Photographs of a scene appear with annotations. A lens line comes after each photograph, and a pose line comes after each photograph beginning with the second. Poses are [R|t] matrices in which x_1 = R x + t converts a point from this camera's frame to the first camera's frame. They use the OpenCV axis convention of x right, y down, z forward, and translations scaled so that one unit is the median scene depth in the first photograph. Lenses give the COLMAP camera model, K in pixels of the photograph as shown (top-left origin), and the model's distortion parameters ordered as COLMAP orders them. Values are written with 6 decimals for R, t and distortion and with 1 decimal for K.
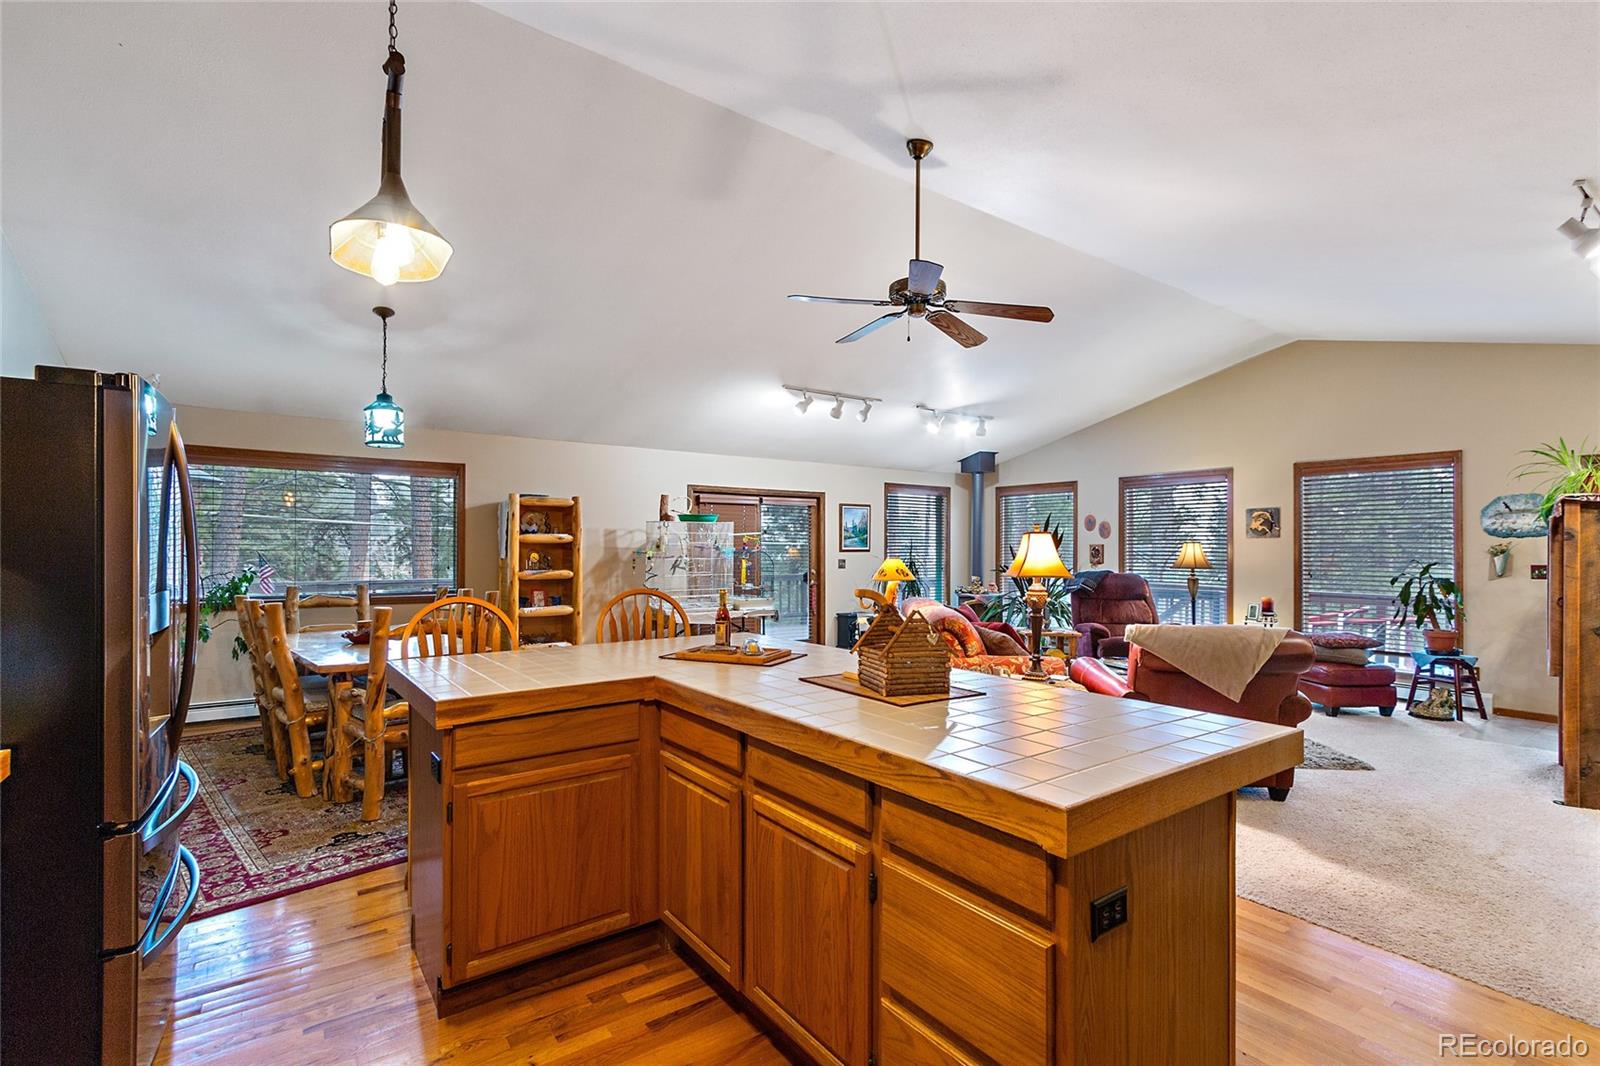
lens RADIAL K [[733.0, 0, 785.6], [0, 733.0, 550.9], [0, 0, 1]] dist [0.002386, -0.000050]
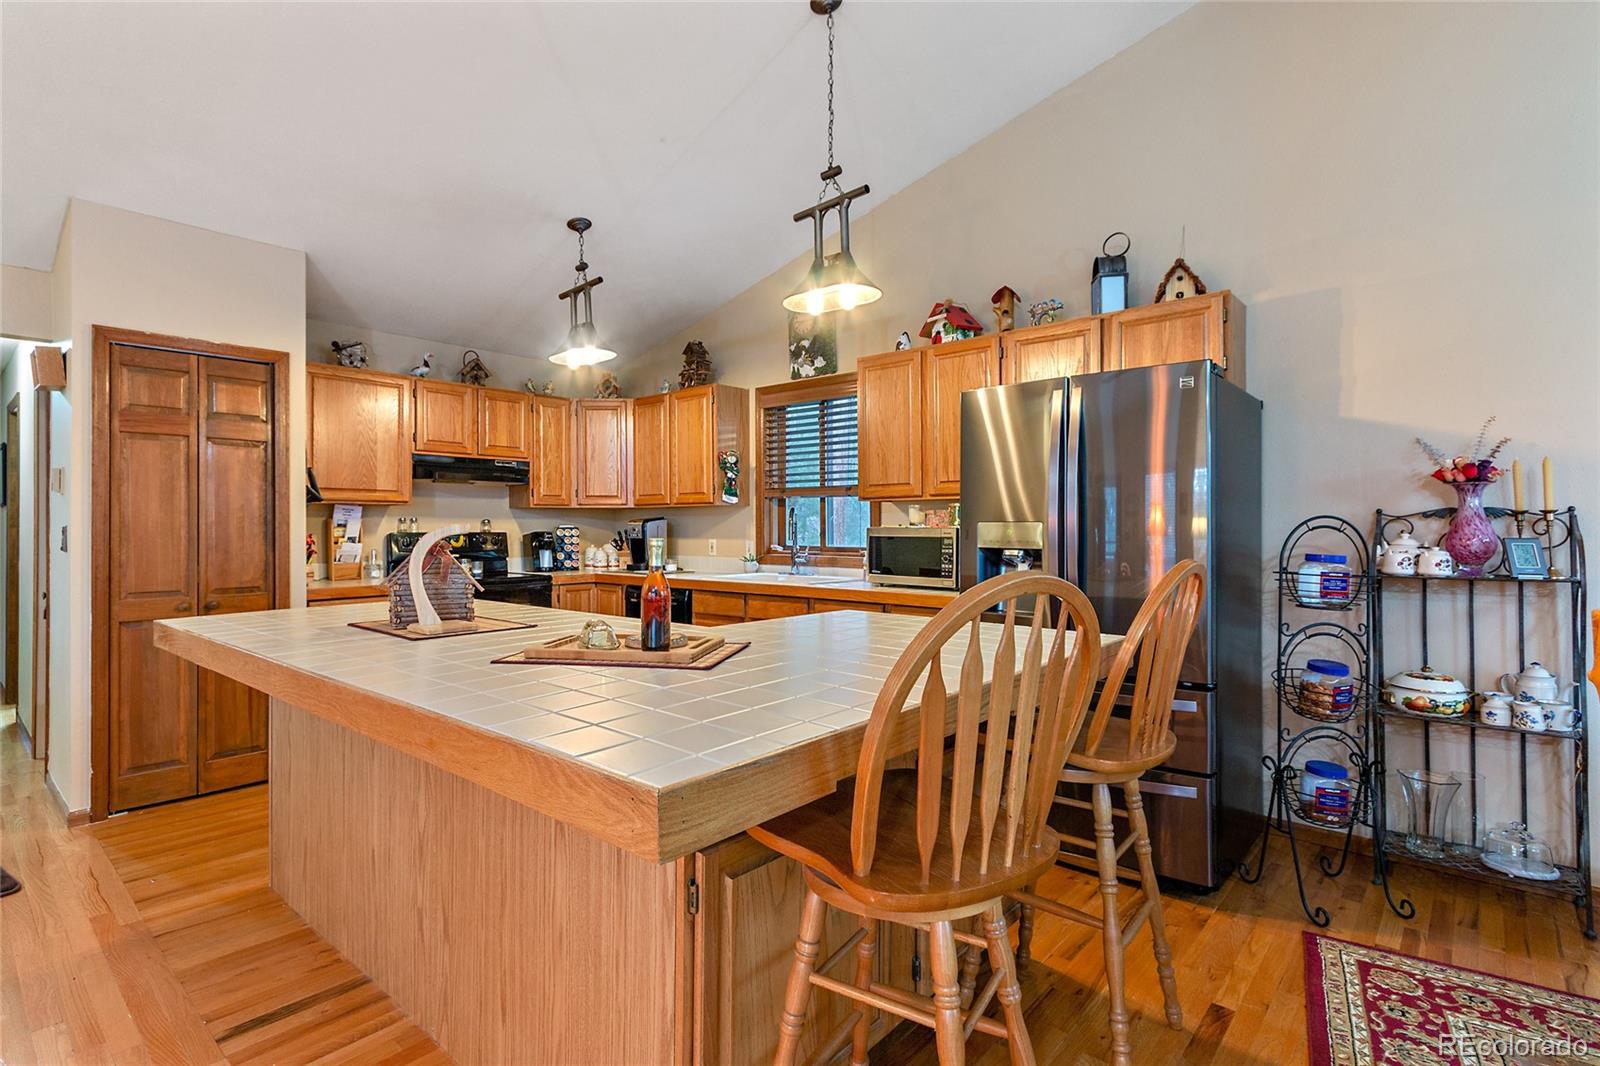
lens RADIAL K [[774.4, 0, 787.5], [0, 774.4, 520.6], [0, 0, 1]] dist [0.006358, -0.000303]
pose [[-0.973702, -0.003502, -0.227800, -0.023619], [-0.002141, 0.999978, -0.006224, 0.020223], [0.227817, -0.005572, -0.973688, 0.758484]]
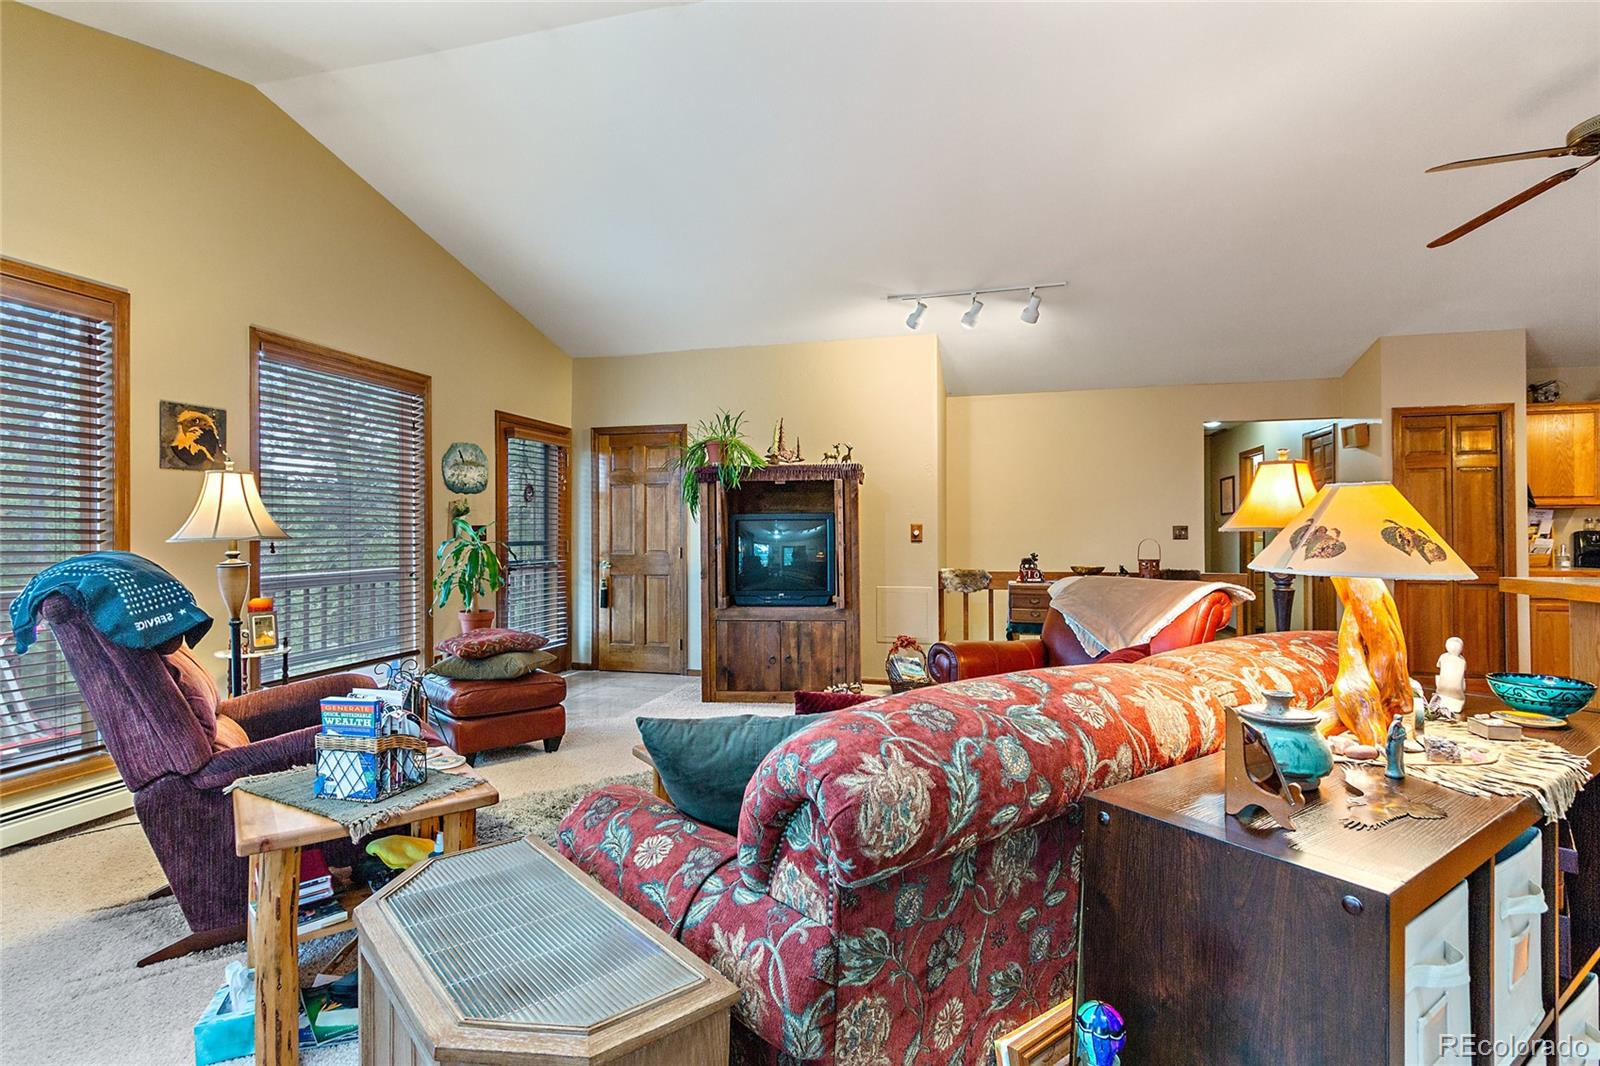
lens RADIAL K [[774.3, 0, 779.8], [0, 774.3, 526.8], [0, 0, 1]] dist [0.003343, -0.000290]
pose [[-0.629692, 0.003622, 0.776836, 0.064330], [0.002554, 0.999993, -0.002592, 0.023604], [-0.776840, 0.000351, -0.629698, 1.263824]]
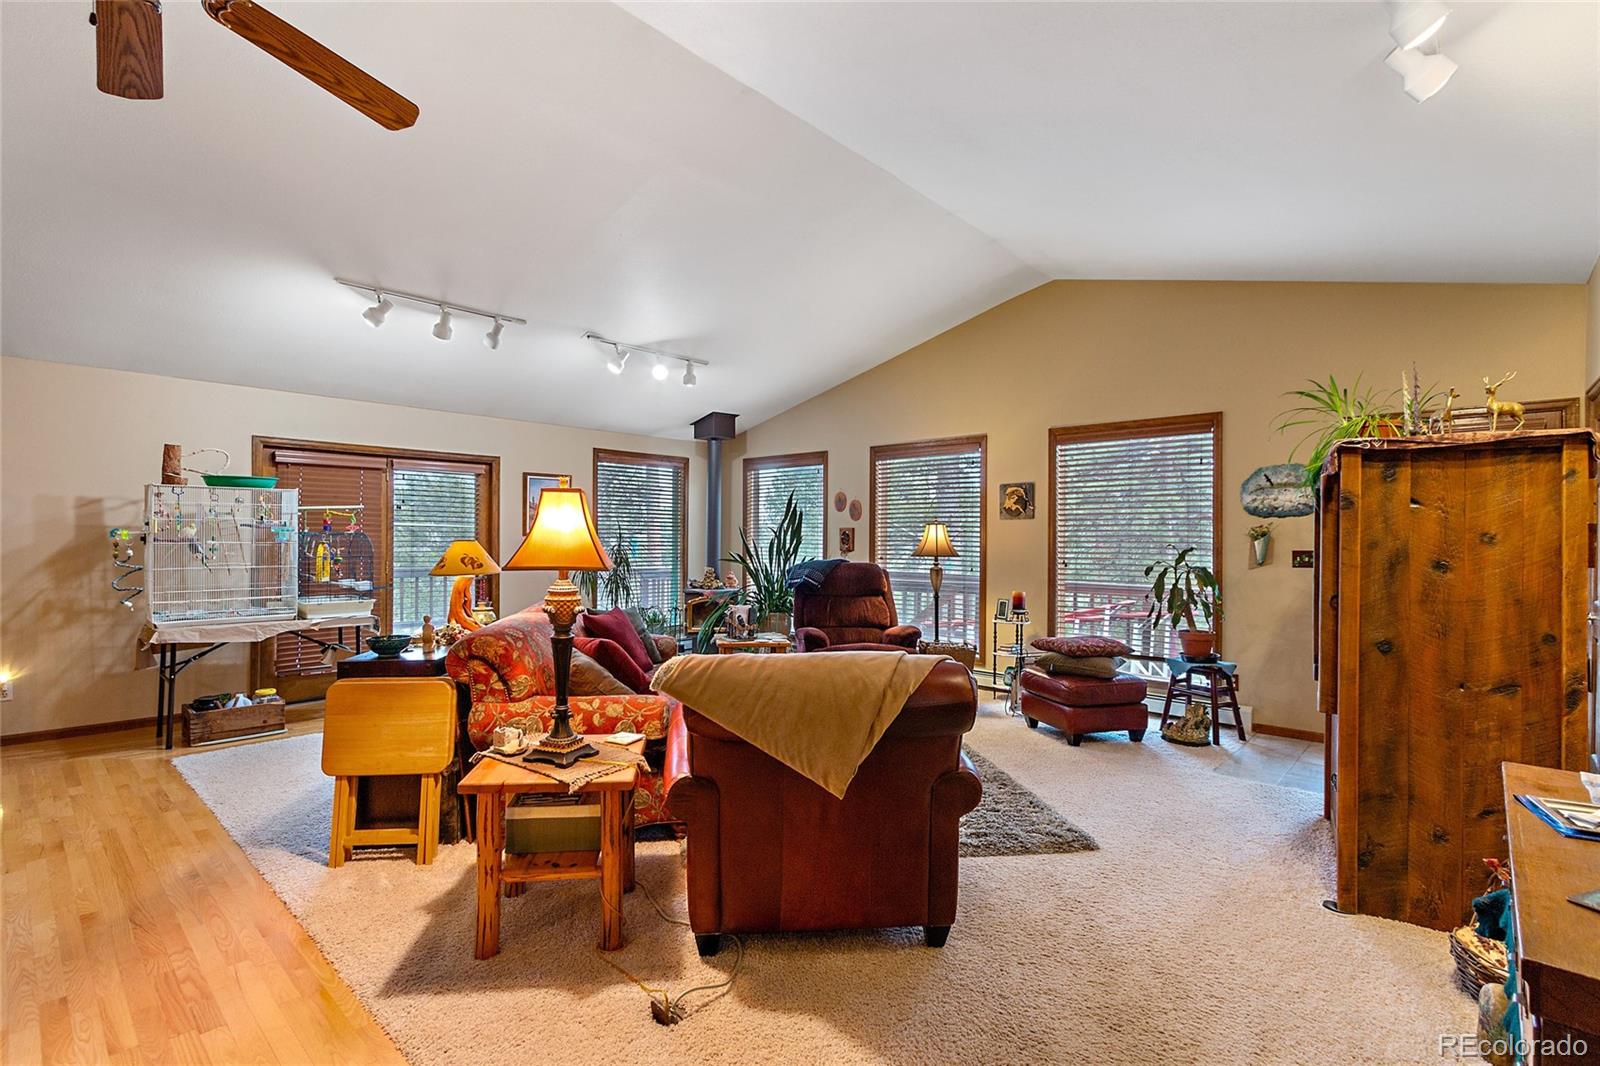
lens RADIAL K [[740.0, 0, 788.4], [0, 740.0, 548.5], [0, 0, 1]] dist [0.013038, -0.005587]
pose [[0.979646, -0.000258, 0.200733, 0.284462], [-0.001723, 0.999952, 0.009696, 0.009794], [-0.200726, -0.009845, 0.979598, 0.287638]]
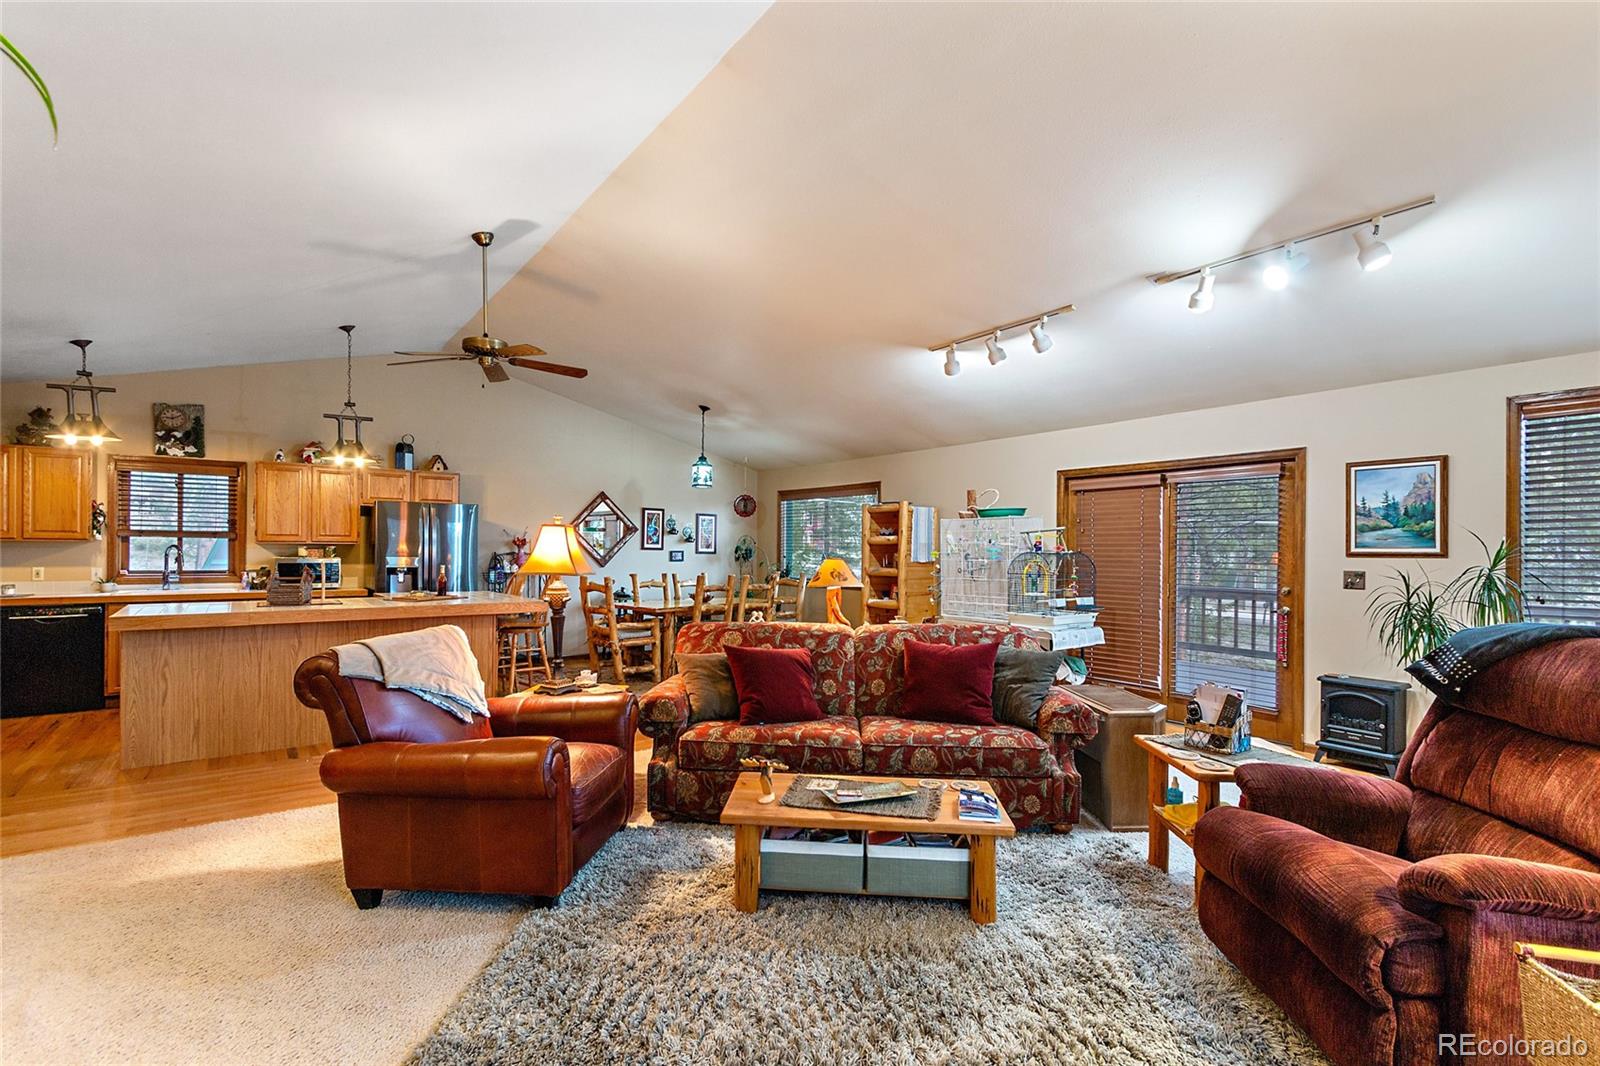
lens RADIAL K [[740.0, 0, 788.4], [0, 740.0, 548.5], [0, 0, 1]] dist [0.013038, -0.005587]
pose [[0.015074, -0.004722, -0.999875, 0.895771], [-0.010999, 0.999928, -0.004888, 0.003949], [0.999826, 0.011072, 0.015021, 0.903515]]
